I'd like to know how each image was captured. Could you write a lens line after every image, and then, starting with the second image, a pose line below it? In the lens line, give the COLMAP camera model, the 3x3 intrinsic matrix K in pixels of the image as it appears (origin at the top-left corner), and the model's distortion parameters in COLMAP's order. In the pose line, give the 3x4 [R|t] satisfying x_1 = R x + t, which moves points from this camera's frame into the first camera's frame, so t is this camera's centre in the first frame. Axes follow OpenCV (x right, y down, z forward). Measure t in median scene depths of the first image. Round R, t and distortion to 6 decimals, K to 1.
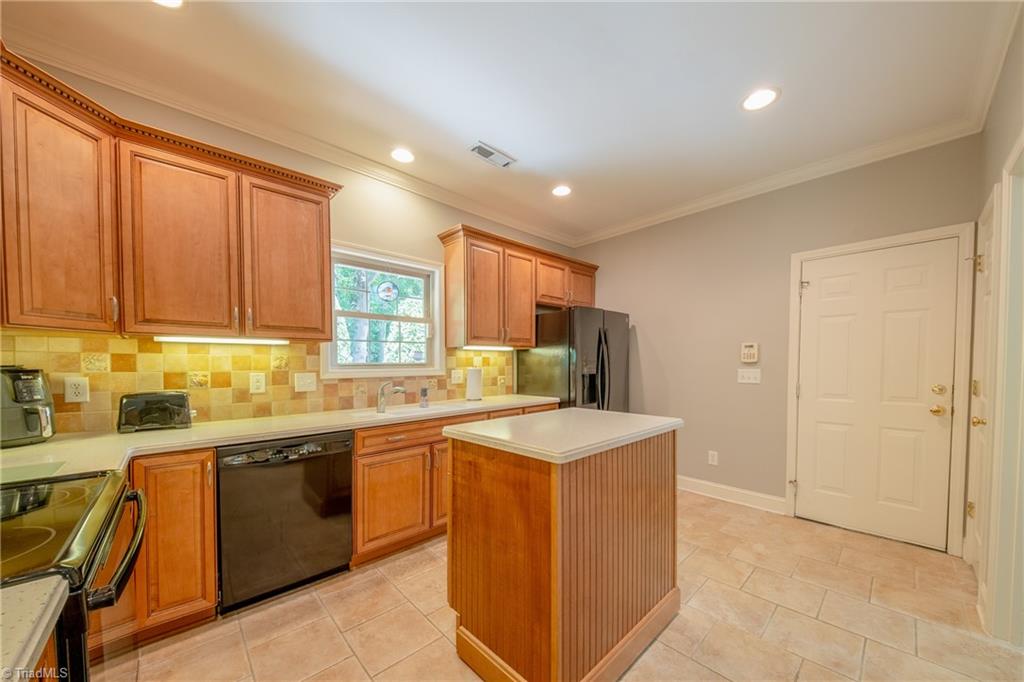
lens RADIAL K [[354.5, 0, 513.5], [0, 354.5, 372.9], [0, 0, 1]] dist [-0.000871, -0.000121]
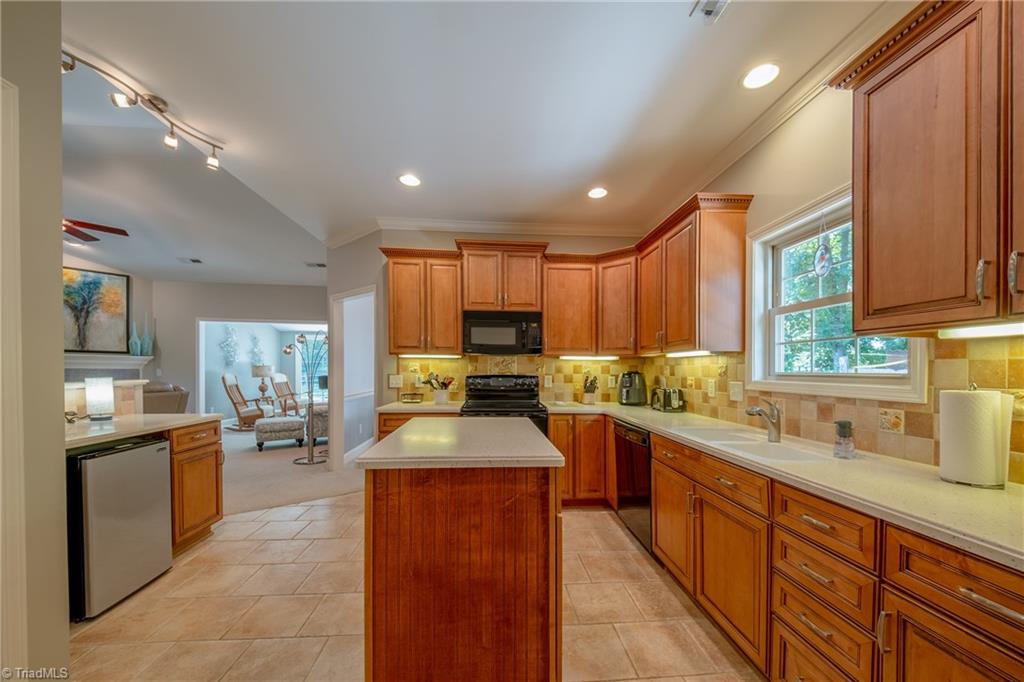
lens RADIAL K [[354.5, 0, 509.9], [0, 354.5, 367.7], [0, 0, 1]] dist [-0.000871, -0.000121]
pose [[-0.630444, -0.001163, -0.776234, 0.553617], [-0.023242, 0.999579, 0.017380, -0.040498], [0.775887, 0.028998, -0.630205, 1.104243]]
